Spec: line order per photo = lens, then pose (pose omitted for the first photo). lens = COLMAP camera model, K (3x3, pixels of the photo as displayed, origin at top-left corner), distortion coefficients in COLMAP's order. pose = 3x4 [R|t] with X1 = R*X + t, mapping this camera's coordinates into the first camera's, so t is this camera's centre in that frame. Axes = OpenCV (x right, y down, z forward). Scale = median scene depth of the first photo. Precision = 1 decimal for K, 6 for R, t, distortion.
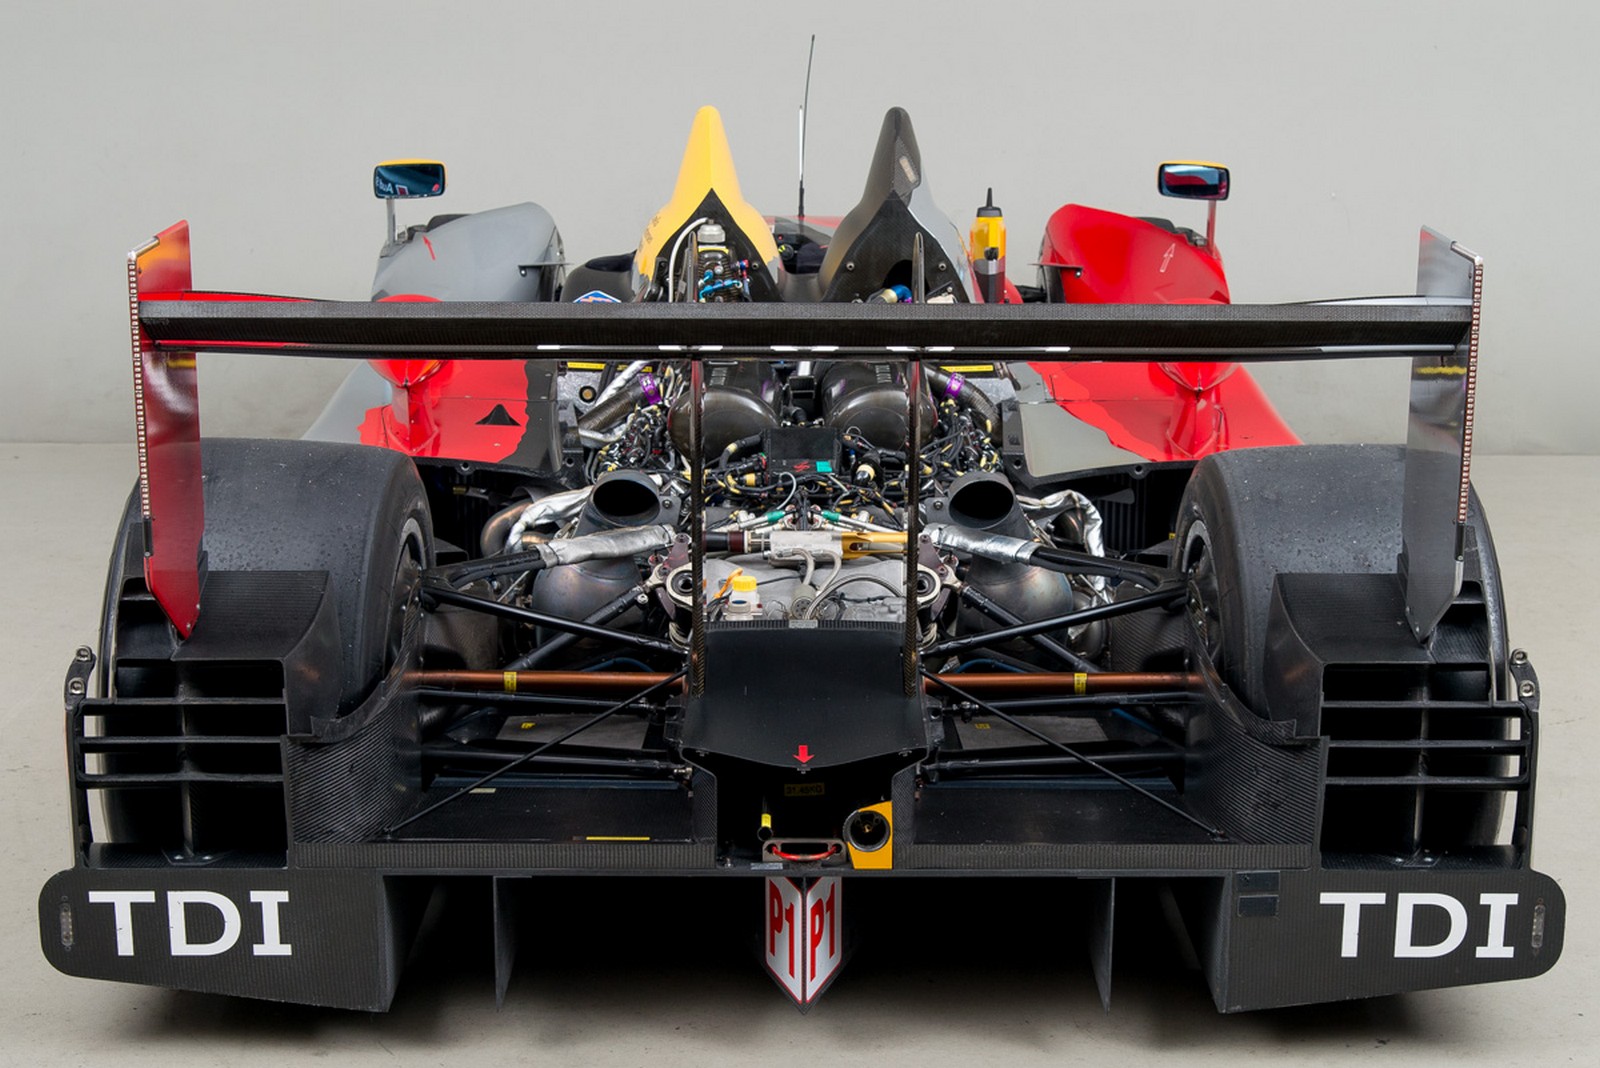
lens RADIAL K [[2649.4, 0, 804.4], [0, 2649.4, 554.7], [0, 0, 1]] dist [0.004237, -0.141137]
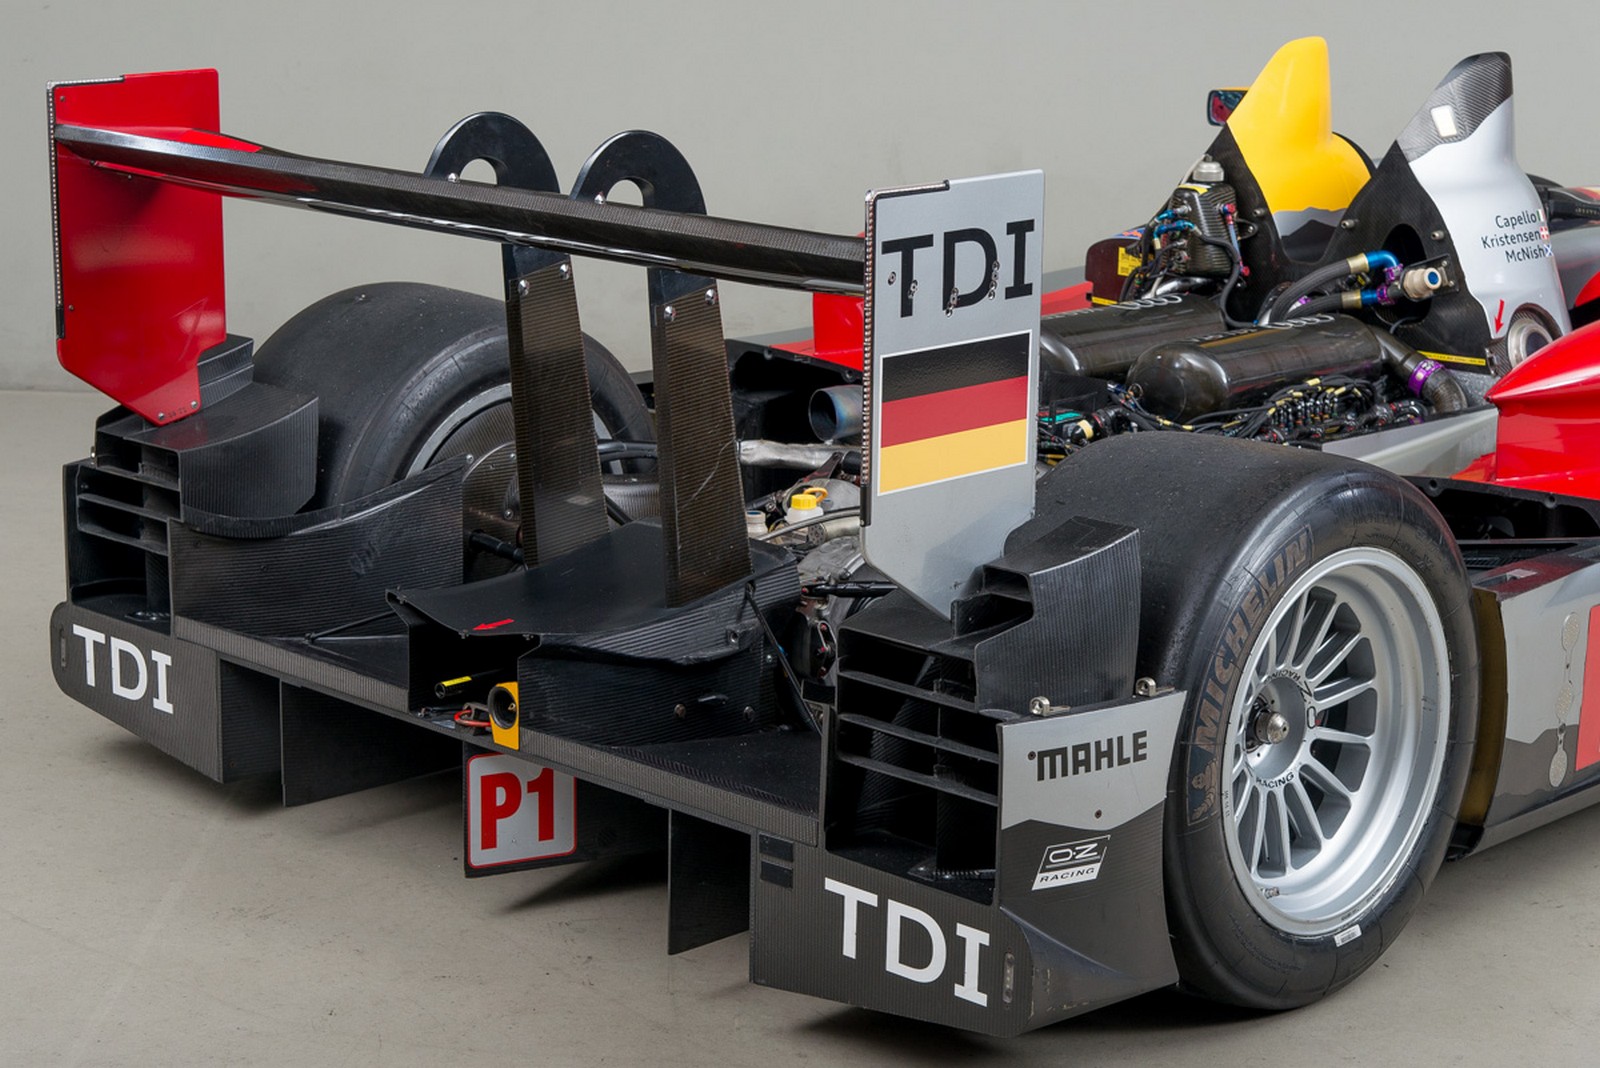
lens RADIAL K [[3175.7, 0, 761.8], [0, 3175.7, 532.8], [0, 0, 1]] dist [-0.009523, -0.281888]
pose [[0.706900, 0.167425, -0.687213, 0.739153], [-0.180827, 0.982072, 0.053253, -0.035761], [0.683809, 0.086622, 0.724501, 0.143055]]
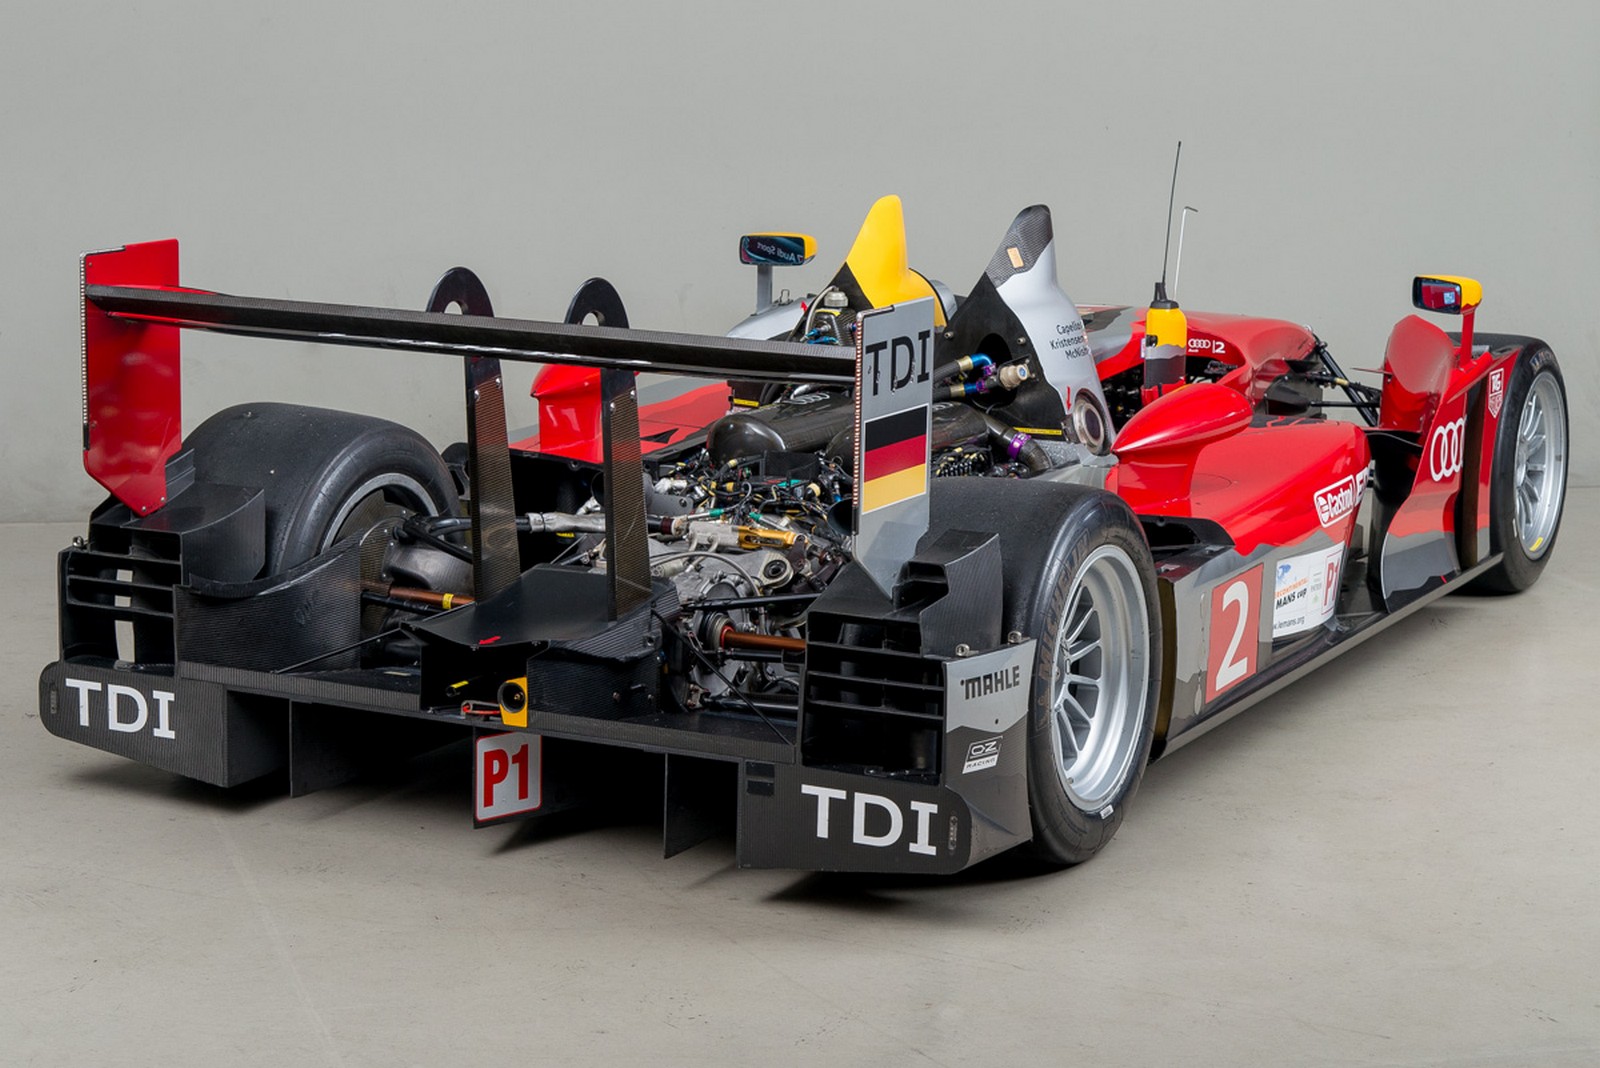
lens RADIAL K [[3450.4, 0, 800.0], [0, 3450.4, 534.0], [0, 0, 1]] dist [-0.016669, -0.299114]
pose [[0.892032, 0.094993, -0.441878, 0.767851], [-0.127033, 0.990948, -0.043416, 0.063030], [0.433754, 0.094861, 0.896024, -0.462074]]
